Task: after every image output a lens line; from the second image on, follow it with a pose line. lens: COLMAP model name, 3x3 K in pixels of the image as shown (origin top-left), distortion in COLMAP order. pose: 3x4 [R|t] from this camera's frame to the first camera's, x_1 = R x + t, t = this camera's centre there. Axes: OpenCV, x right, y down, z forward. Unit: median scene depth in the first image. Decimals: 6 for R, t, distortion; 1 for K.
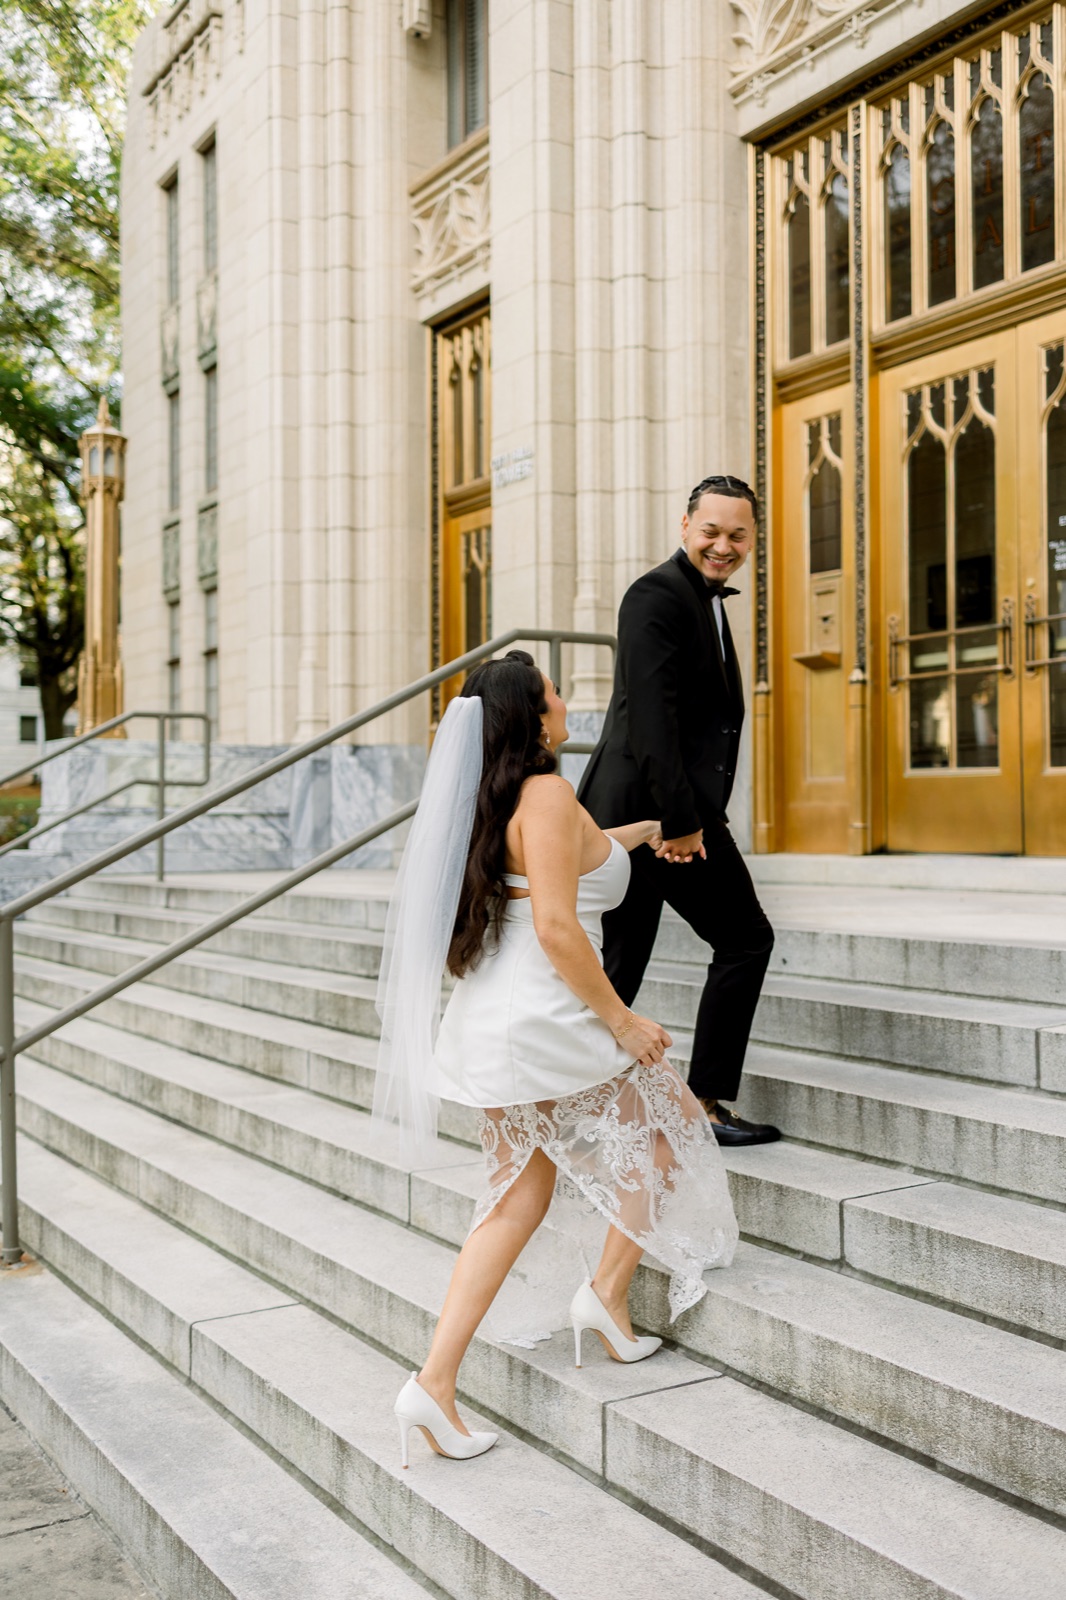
lens RADIAL K [[1613.8, 0, 534.0], [0, 1613.8, 811.0], [0, 0, 1]] dist [0.008308, 0.000000]
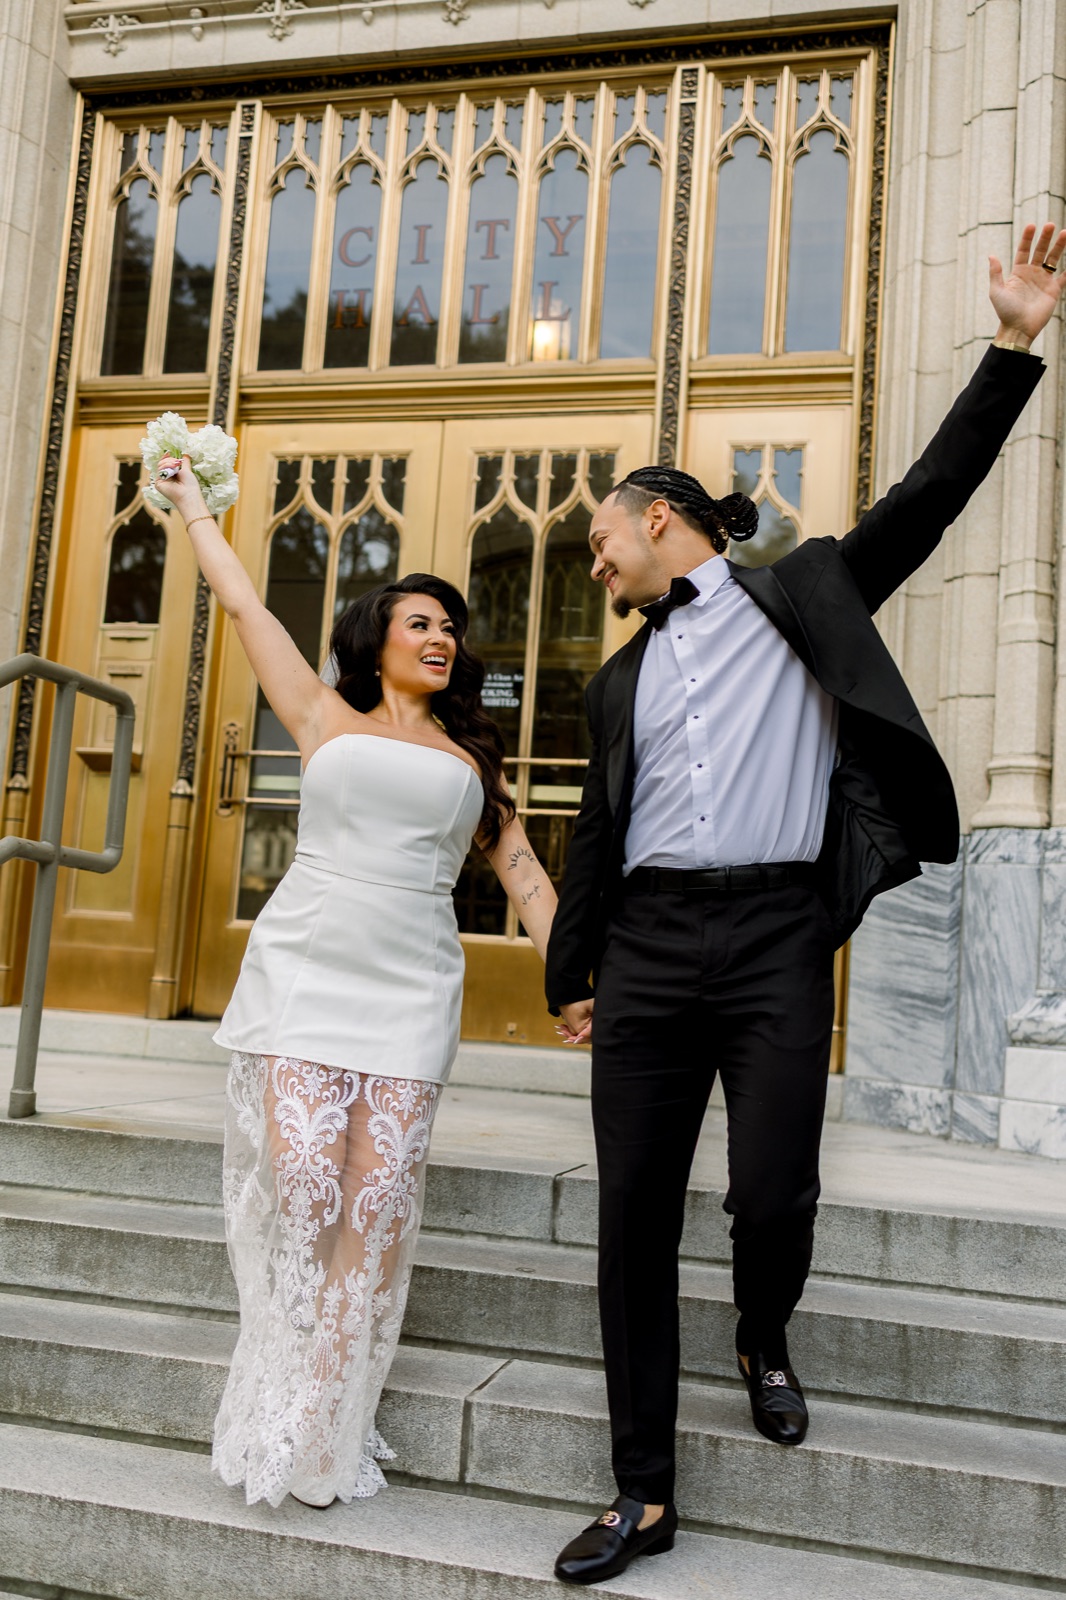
lens RADIAL K [[1613.8, 0, 536.0], [0, 1613.8, 830.0], [0, 0, 1]] dist [0.008308, 0.000000]
pose [[0.738067, 0.140914, 0.659849, -0.188459], [-0.094259, 0.989892, -0.105964, 0.003071], [-0.668111, 0.016012, 0.743889, 0.304586]]
